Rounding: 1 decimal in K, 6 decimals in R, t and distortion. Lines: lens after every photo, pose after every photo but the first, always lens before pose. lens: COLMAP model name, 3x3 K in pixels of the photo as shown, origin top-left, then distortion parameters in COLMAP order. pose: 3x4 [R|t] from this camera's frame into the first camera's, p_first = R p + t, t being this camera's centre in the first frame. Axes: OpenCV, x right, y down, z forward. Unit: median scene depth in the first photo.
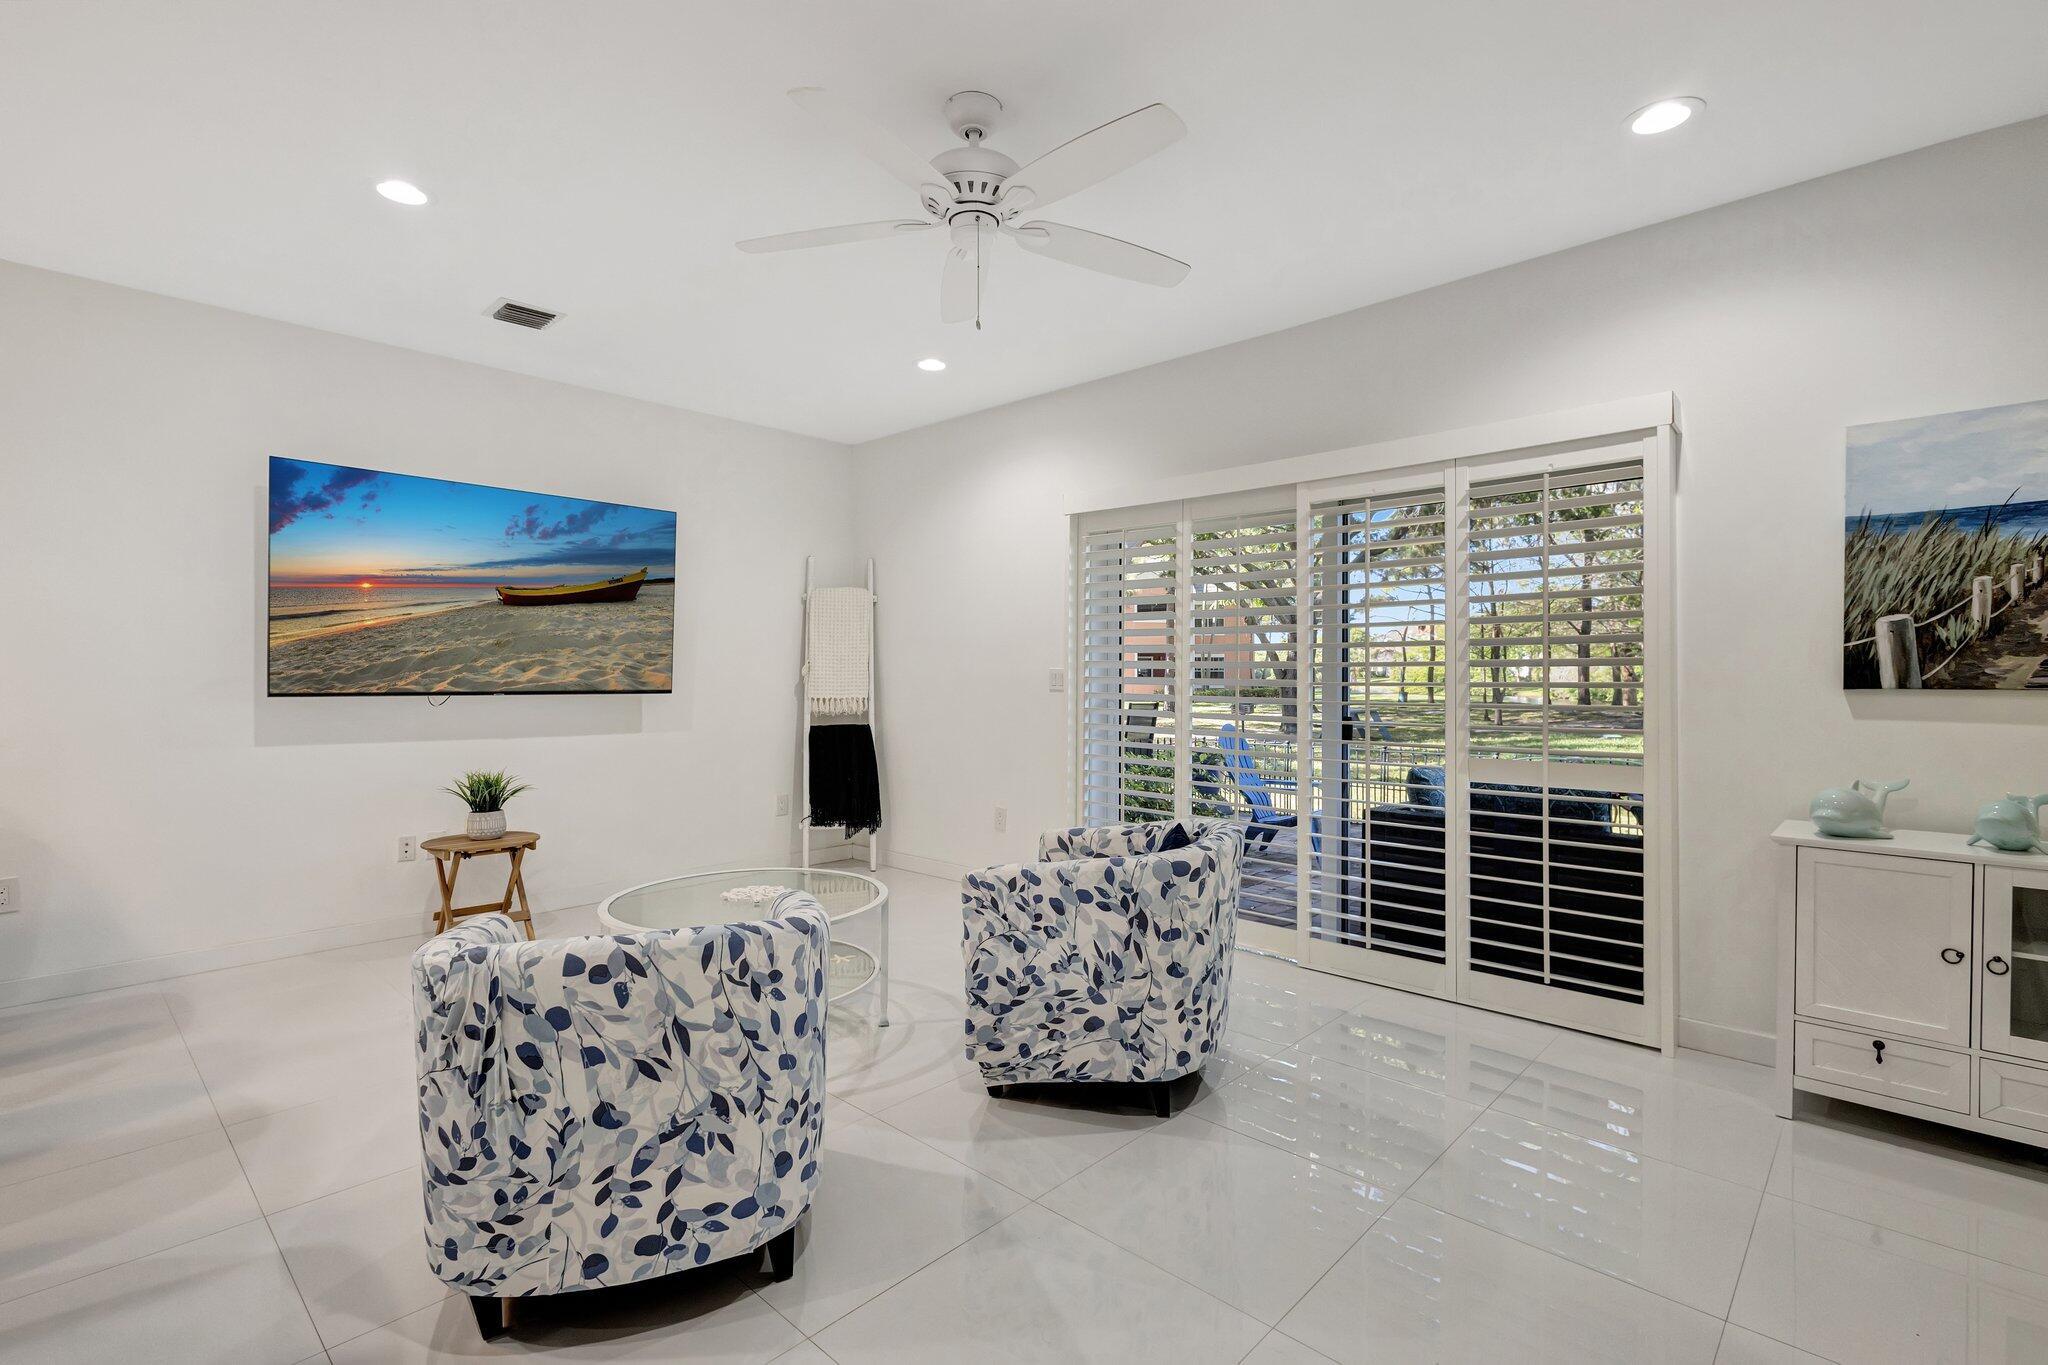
lens RADIAL K [[948.0, 0, 1028.0], [0, 948.0, 668.0], [0, 0, 1]] dist [0.007880, -0.001002]
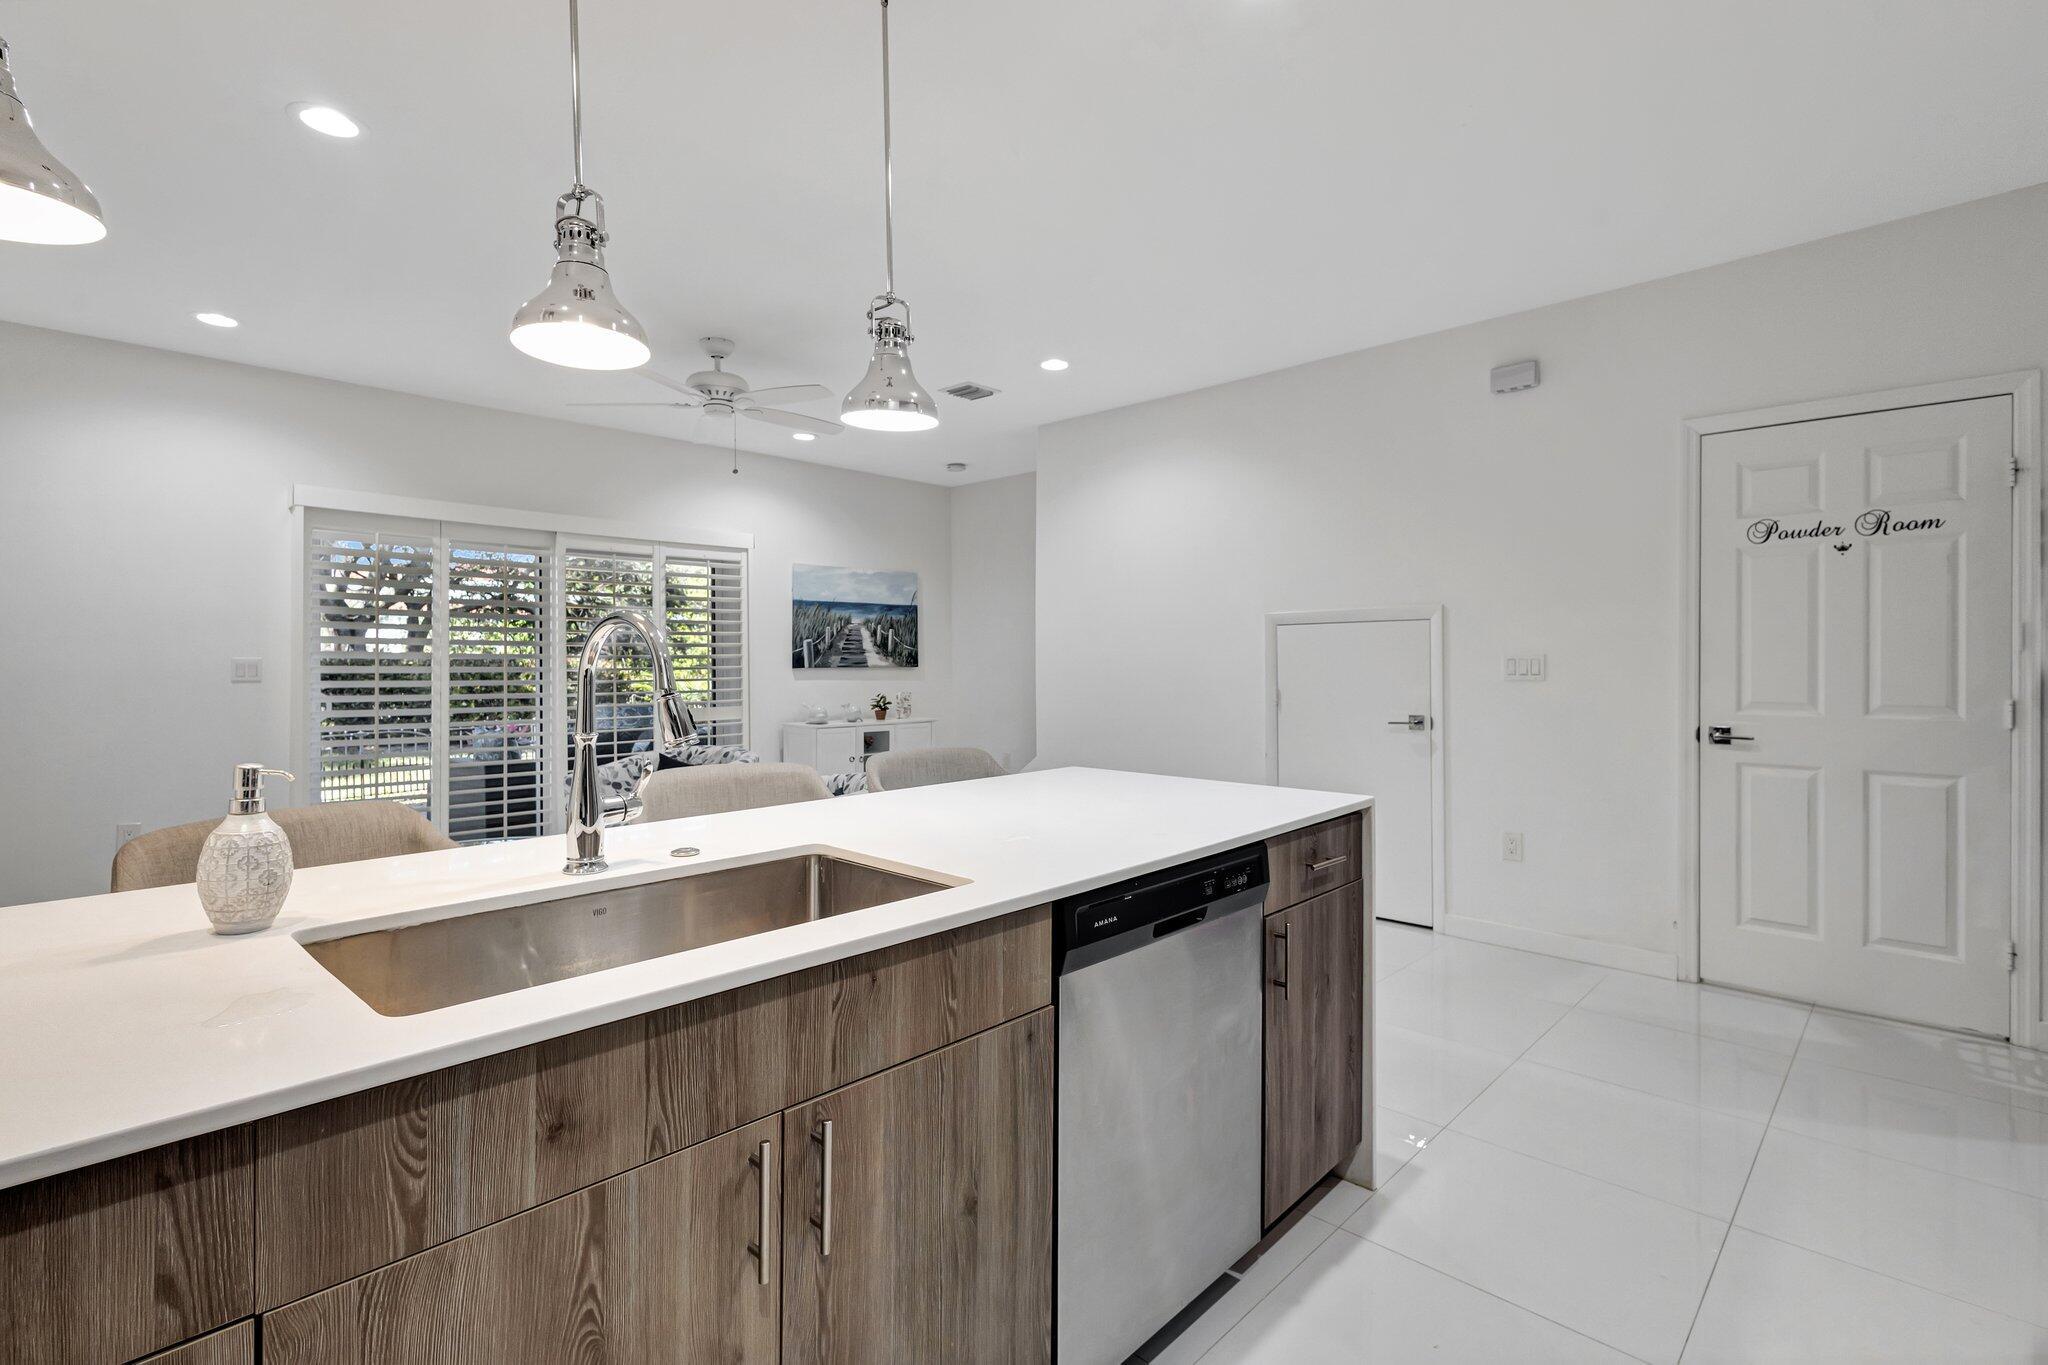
lens RADIAL K [[948.0, 0, 1028.0], [0, 948.0, 668.0], [0, 0, 1]] dist [0.007880, -0.001002]
pose [[0.014807, -0.008084, 0.999858, -1.753660], [-0.000664, 0.999967, 0.008095, 0.000884], [-0.999890, -0.000783, 0.014801, 0.381950]]
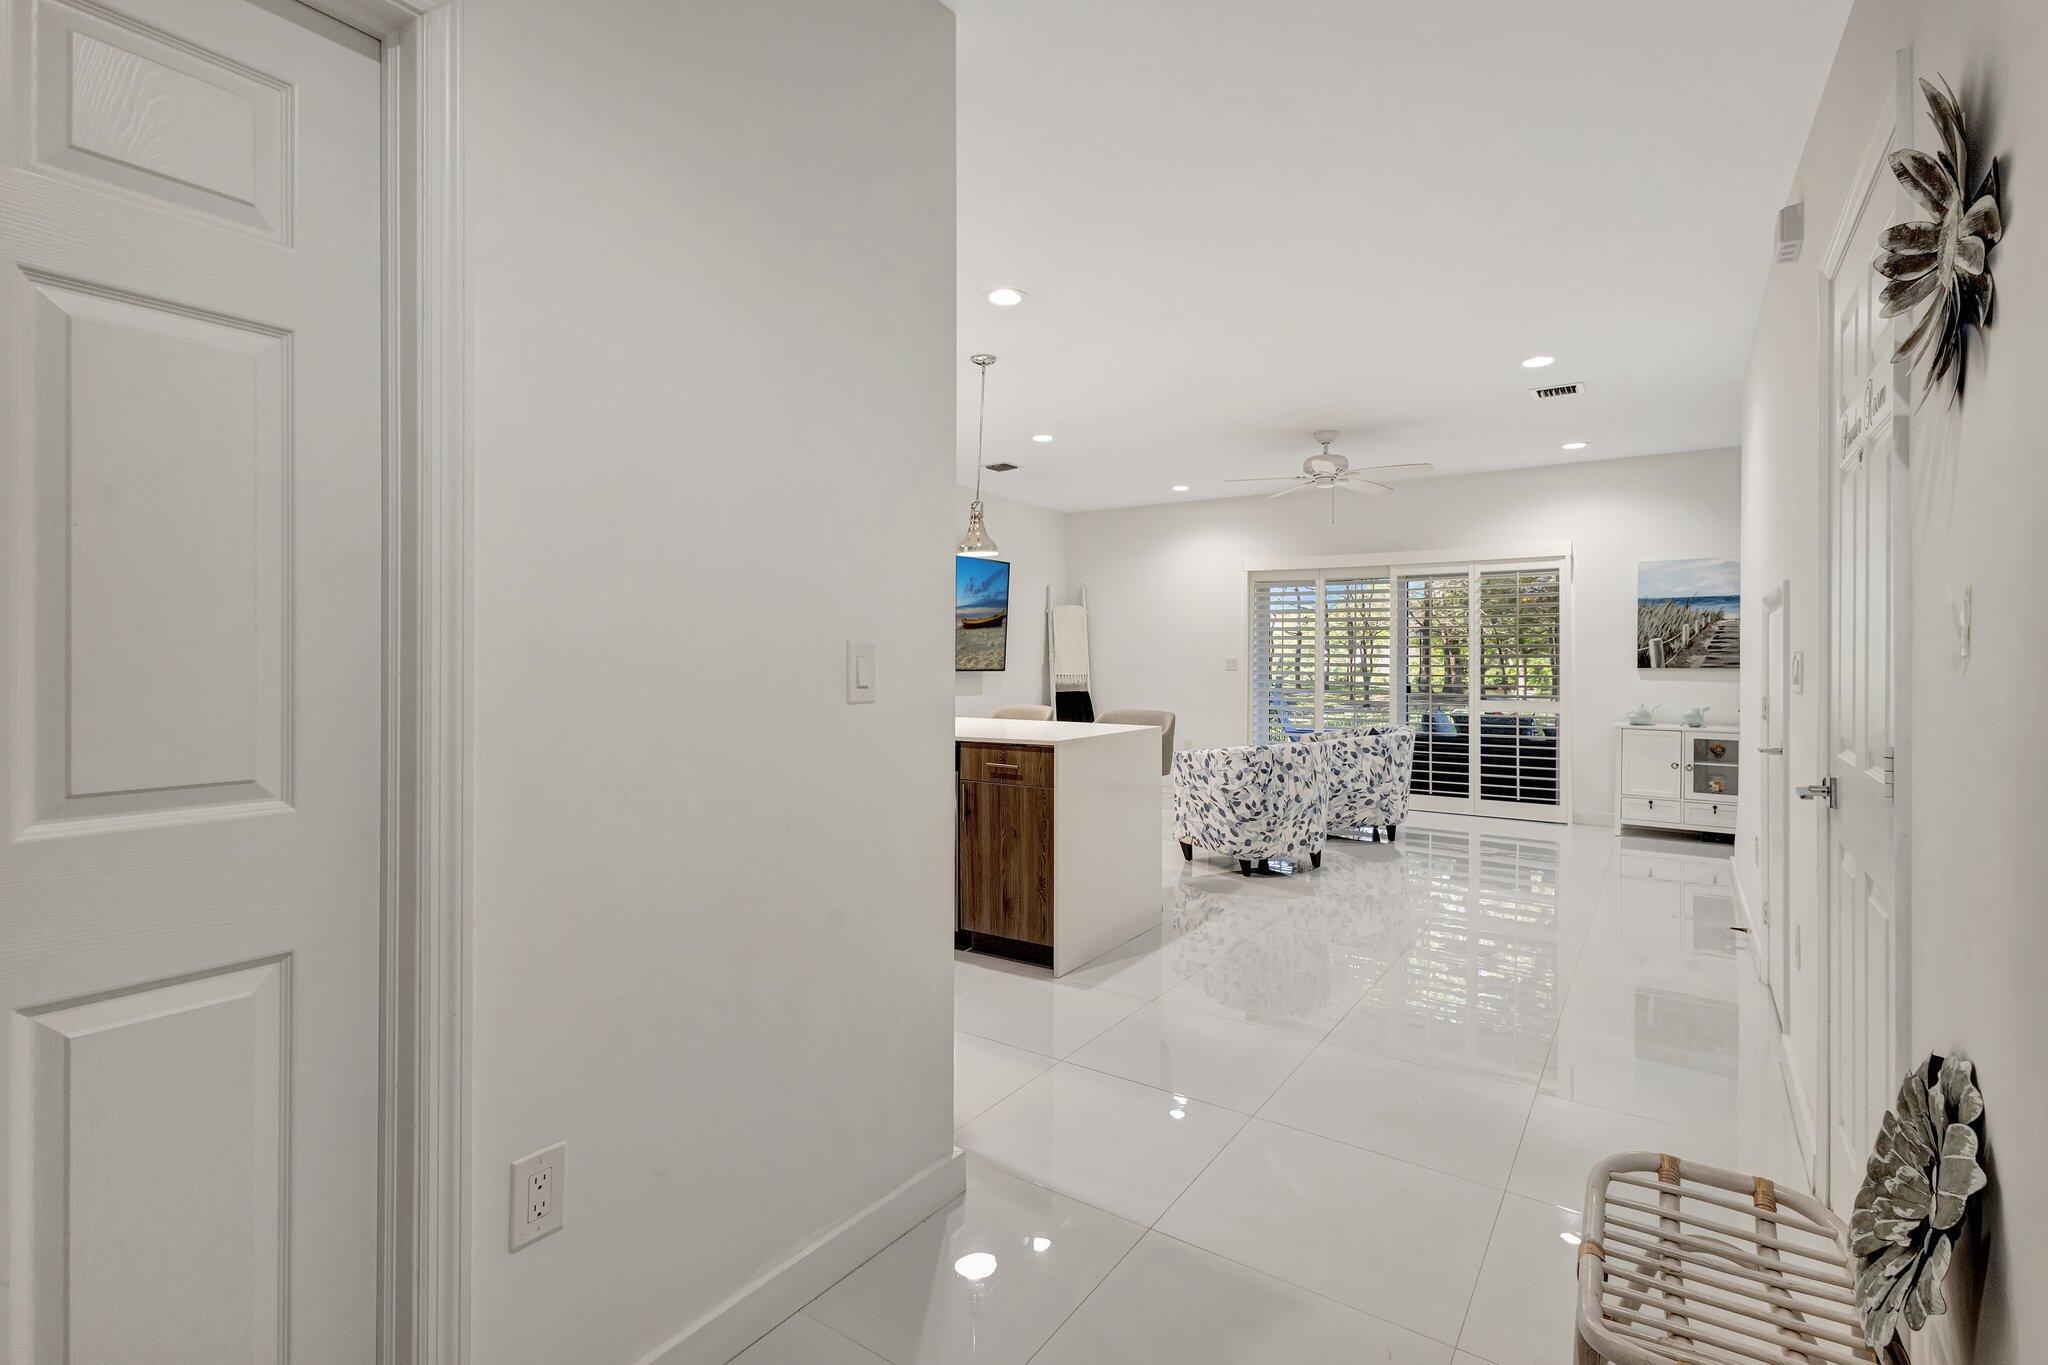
lens RADIAL K [[932.3, 0, 1029.0], [0, 932.3, 642.0], [0, 0, 1]] dist [0.003589, 0.000113]
pose [[0.989323, 0.006327, 0.145601, -1.135776], [-0.004551, 0.999911, -0.012530, -0.008299], [-0.145667, 0.011734, 0.989264, -1.251186]]
